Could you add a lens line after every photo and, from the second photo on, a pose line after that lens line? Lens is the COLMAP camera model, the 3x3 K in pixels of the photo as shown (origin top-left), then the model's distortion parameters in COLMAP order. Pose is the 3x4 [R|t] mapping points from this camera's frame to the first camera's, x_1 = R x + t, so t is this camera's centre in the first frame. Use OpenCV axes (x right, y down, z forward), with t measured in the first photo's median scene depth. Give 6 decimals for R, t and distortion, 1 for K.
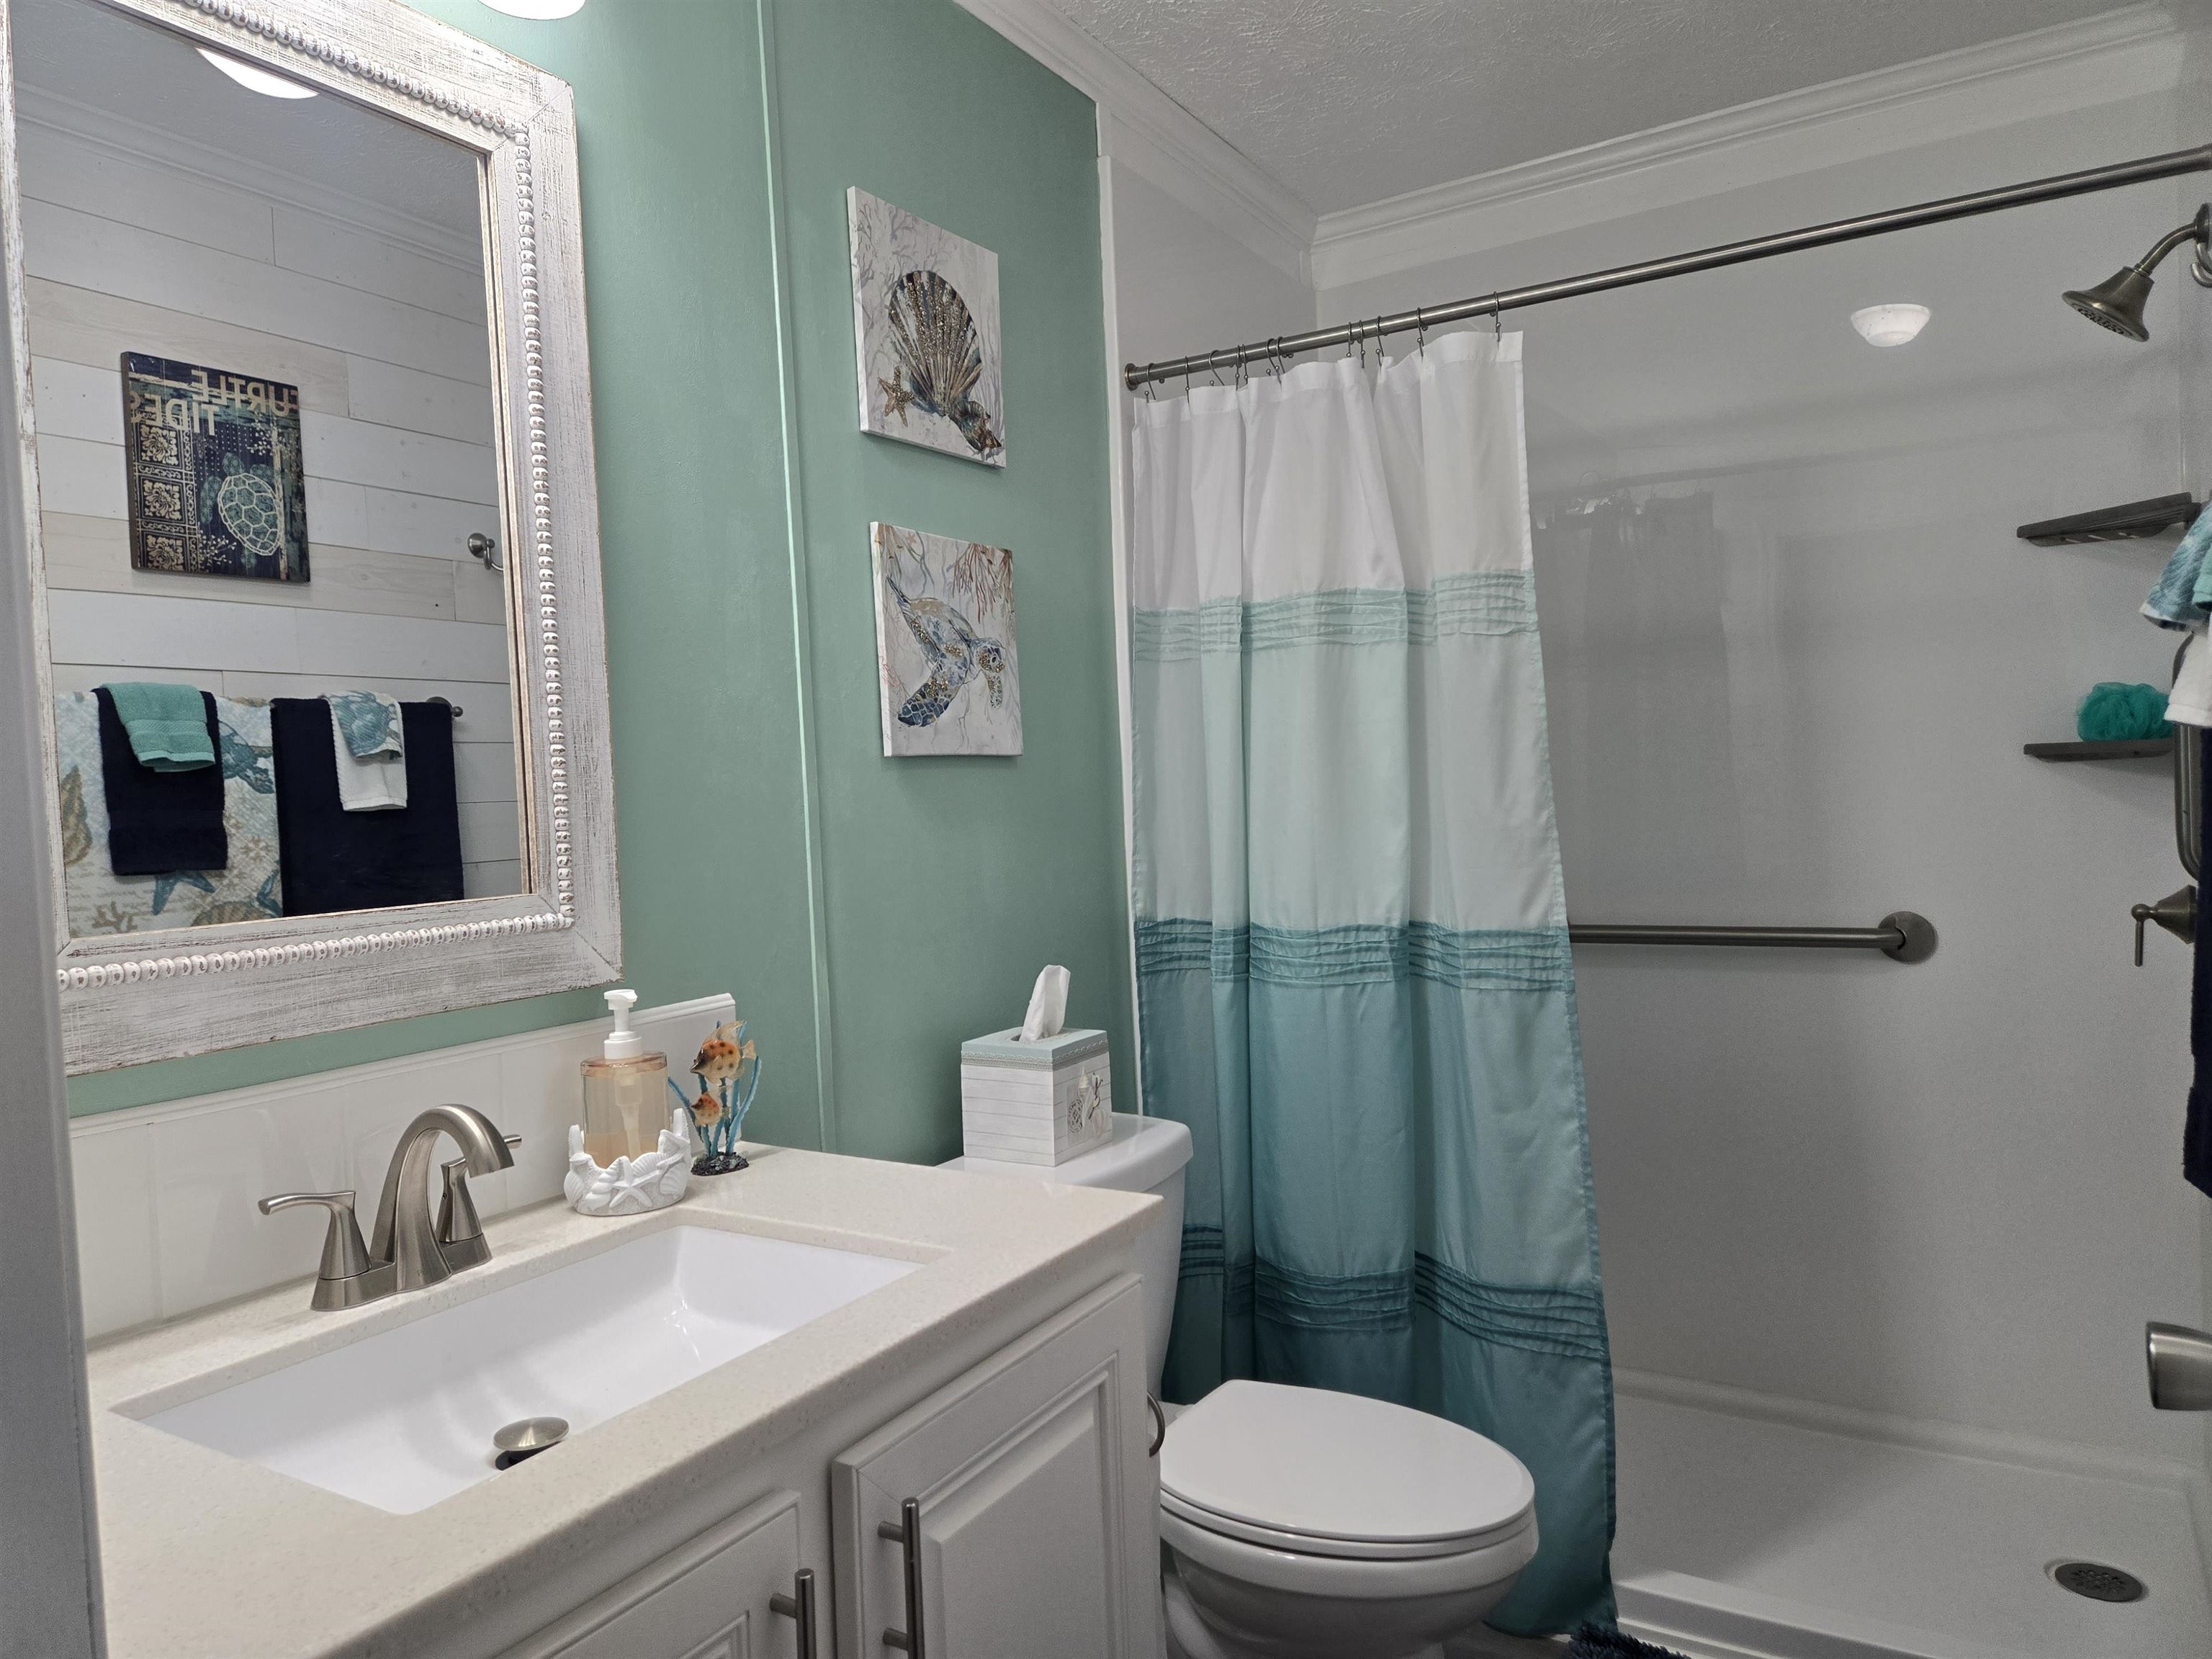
lens RADIAL K [[1516.6, 0, 1099.9], [0, 1516.6, 868.2], [0, 0, 1]] dist [0.122694, -0.140188]
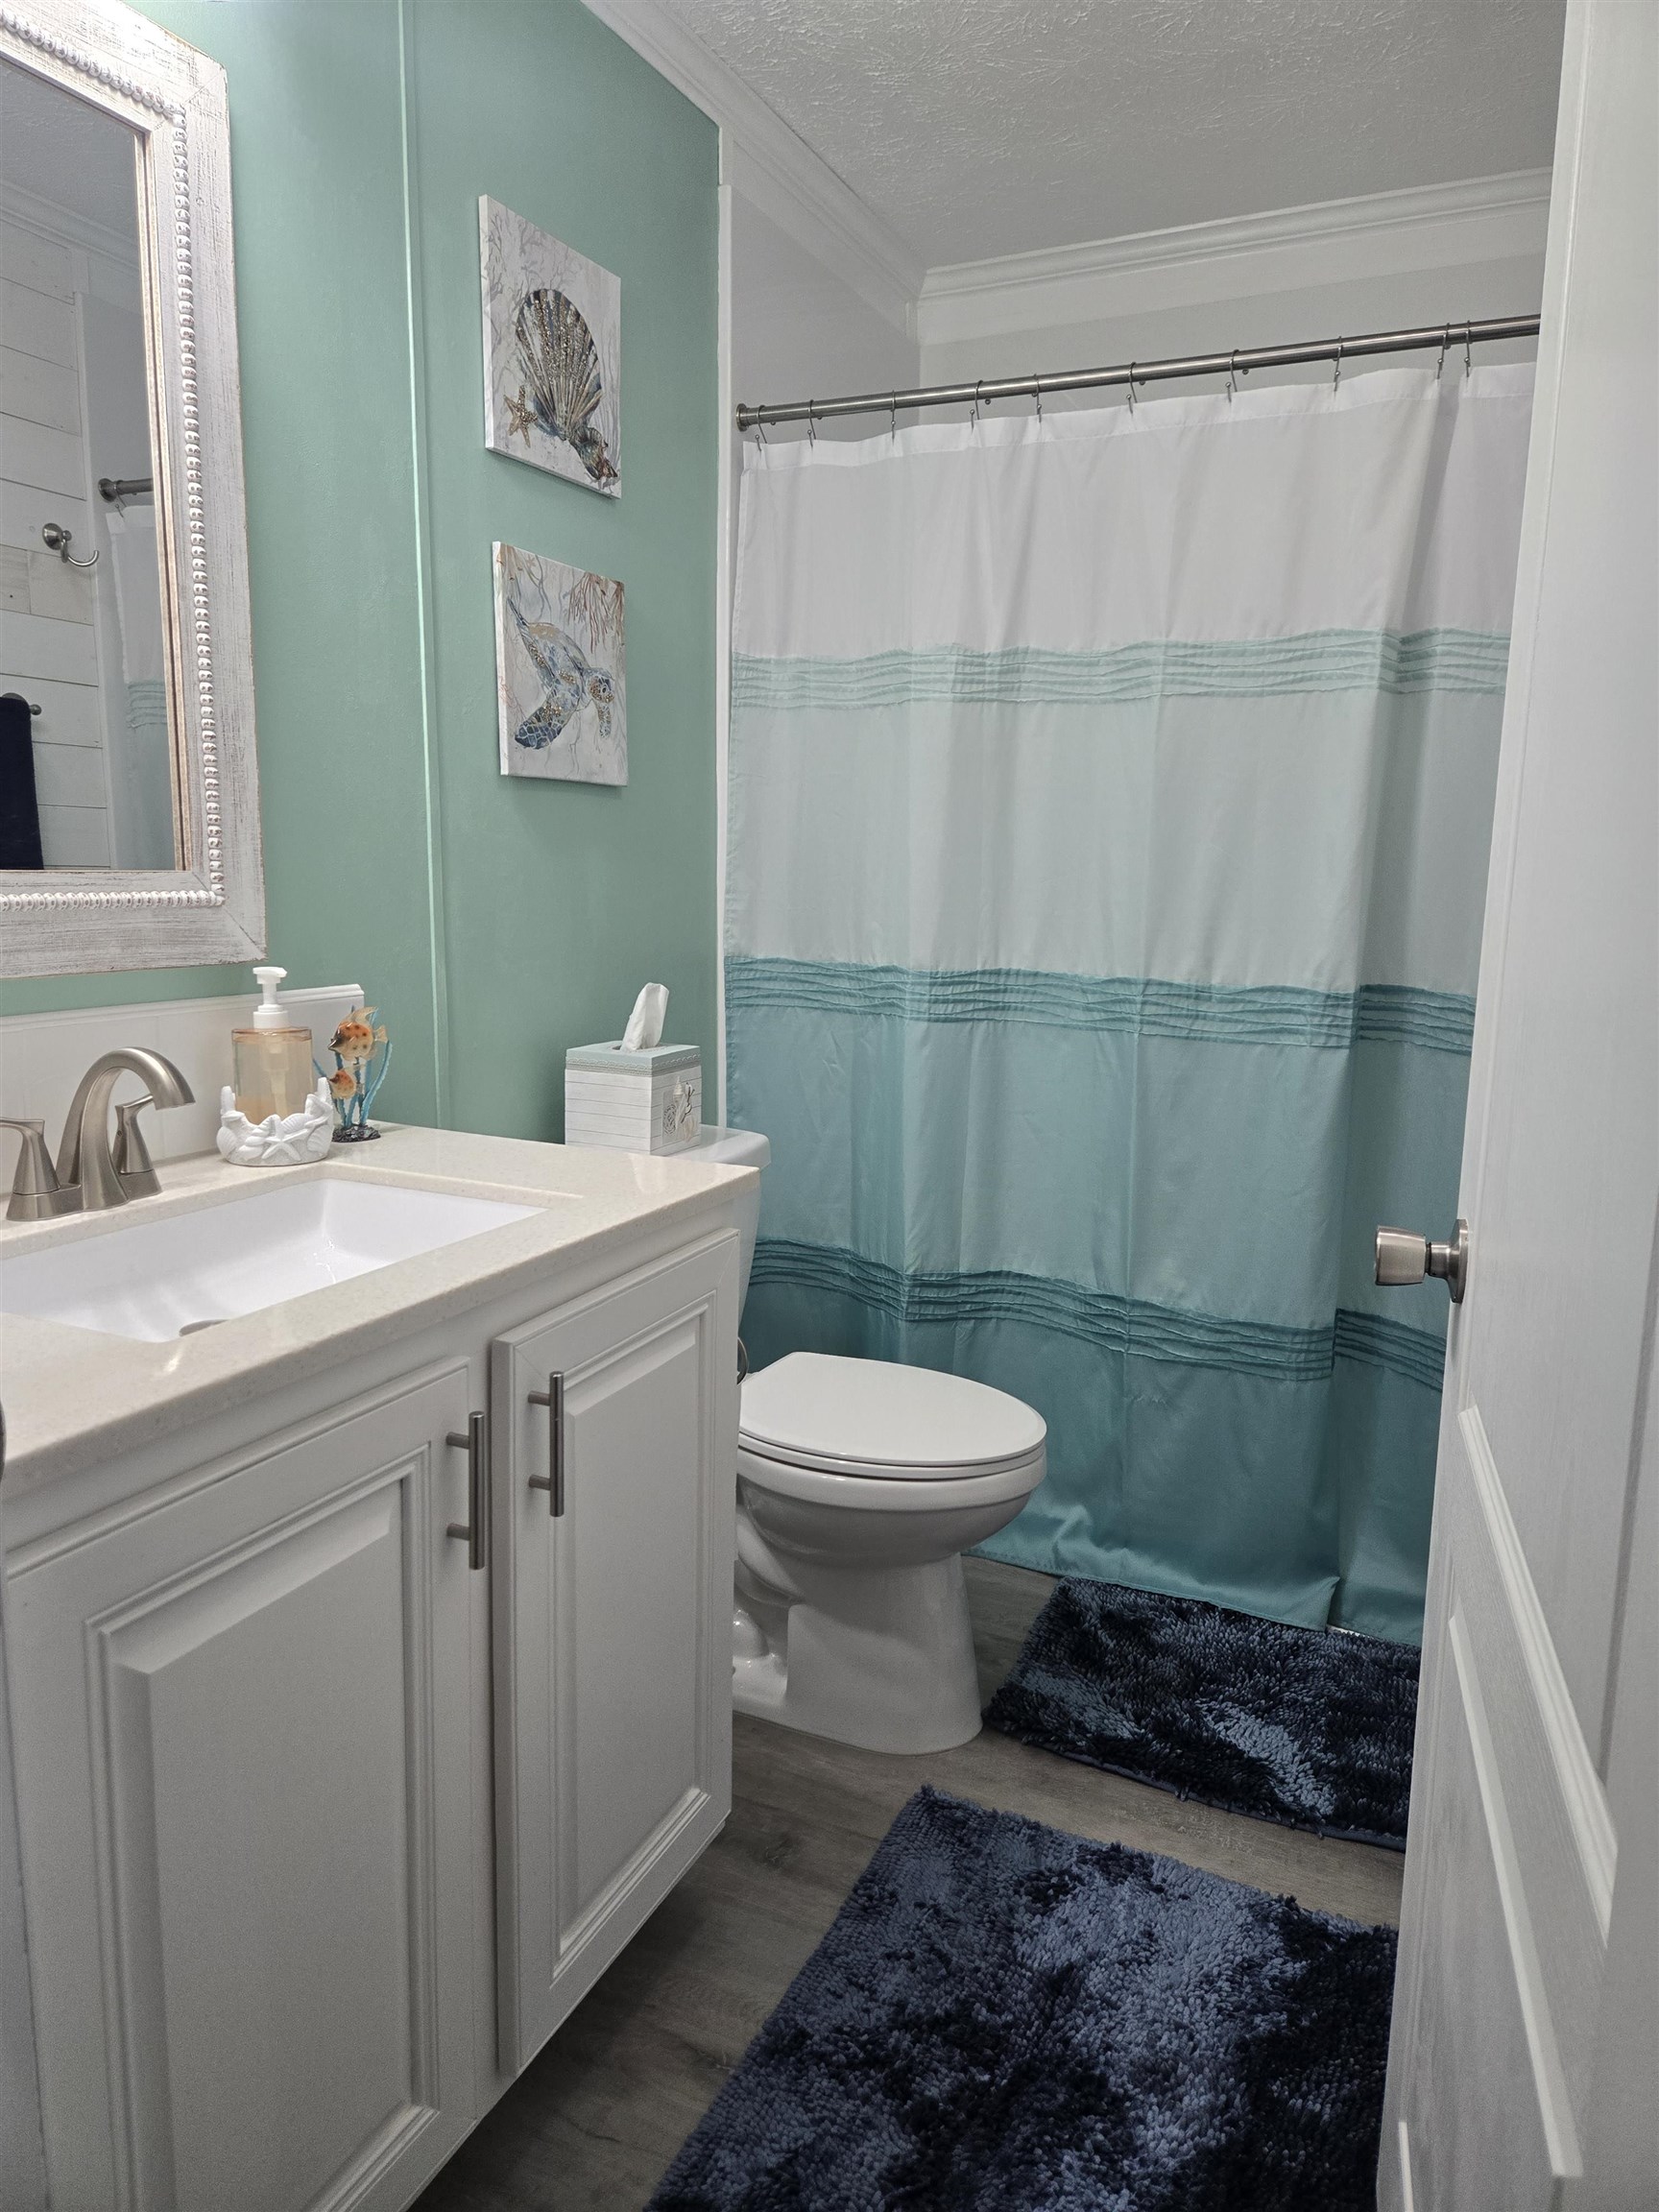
lens RADIAL K [[1503.9, 0, 834.0], [0, 1503.9, 1148.1], [0, 0, 1]] dist [0.093754, -0.072479]
pose [[0.992523, 0.036319, 0.116525, -0.022779], [-0.051591, 0.990058, 0.130854, 0.031027], [-0.110614, -0.135887, 0.984530, -0.096230]]
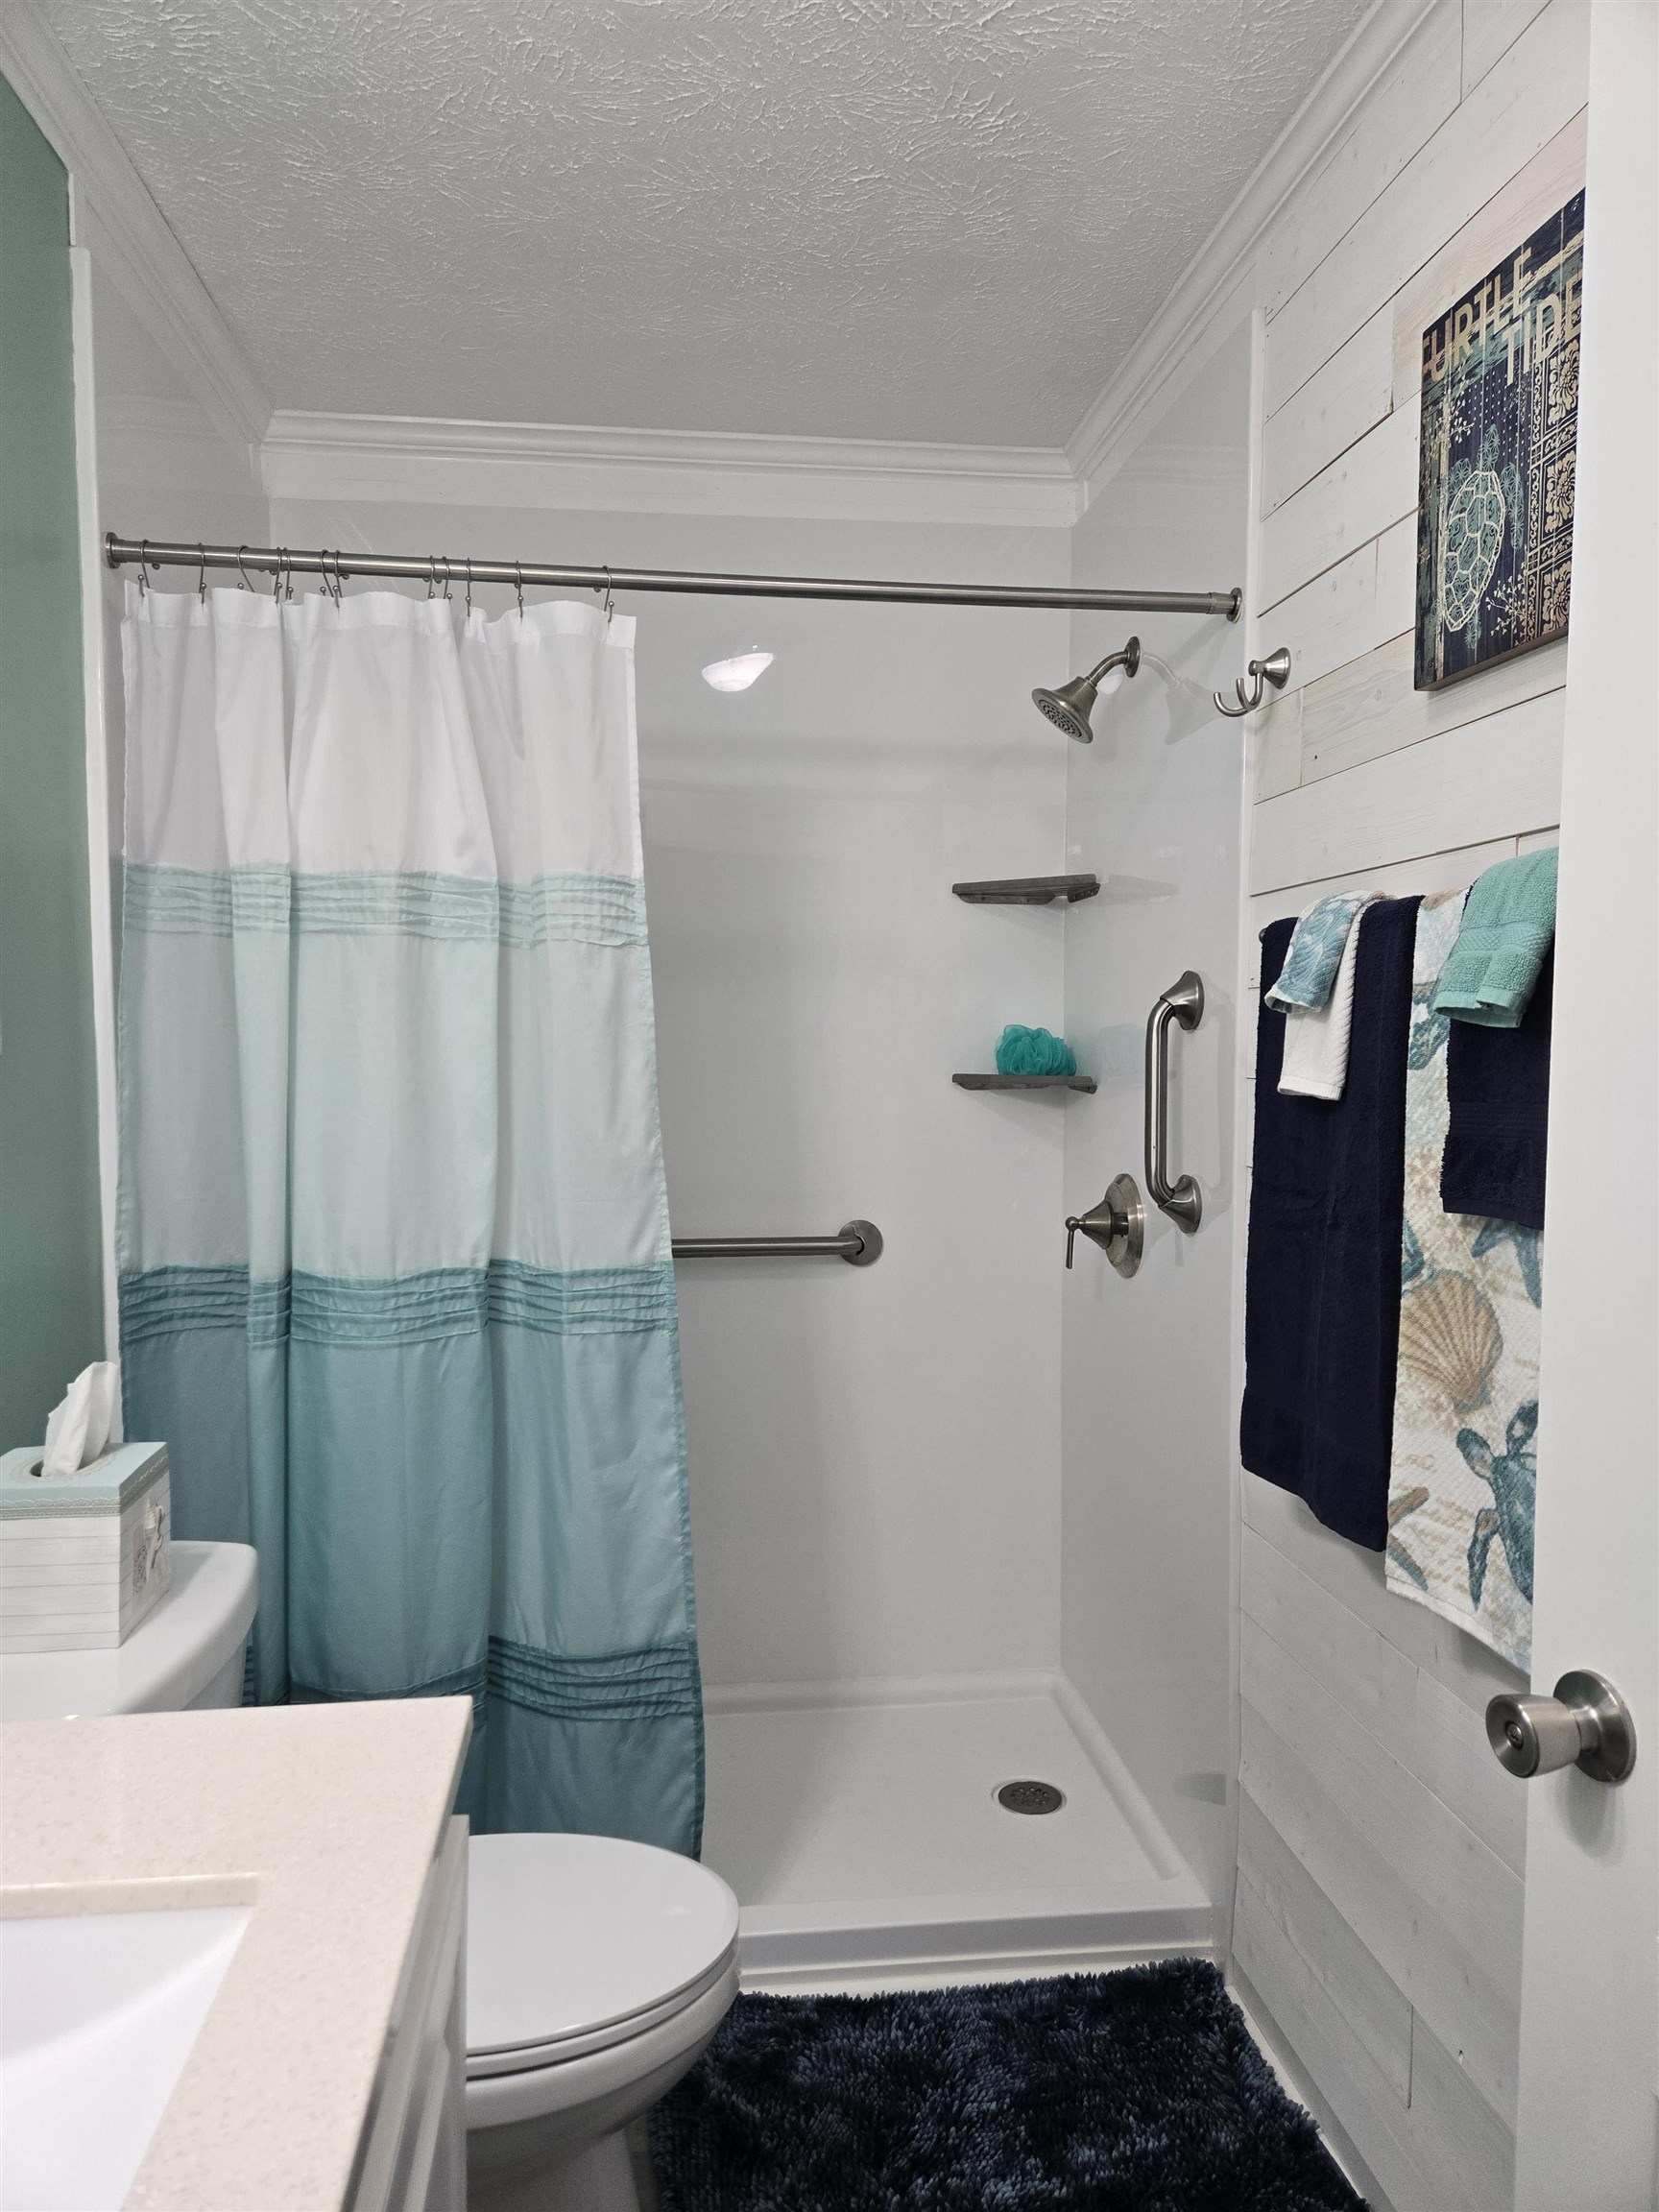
lens RADIAL K [[1503.9, 0, 834.0], [0, 1503.9, 1148.1], [0, 0, 1]] dist [0.093754, -0.072479]
pose [[0.783777, -0.004683, 0.621024, -0.193863], [-0.000879, 0.999962, 0.008650, -0.039948], [-0.621041, -0.007325, 0.783744, 0.213692]]
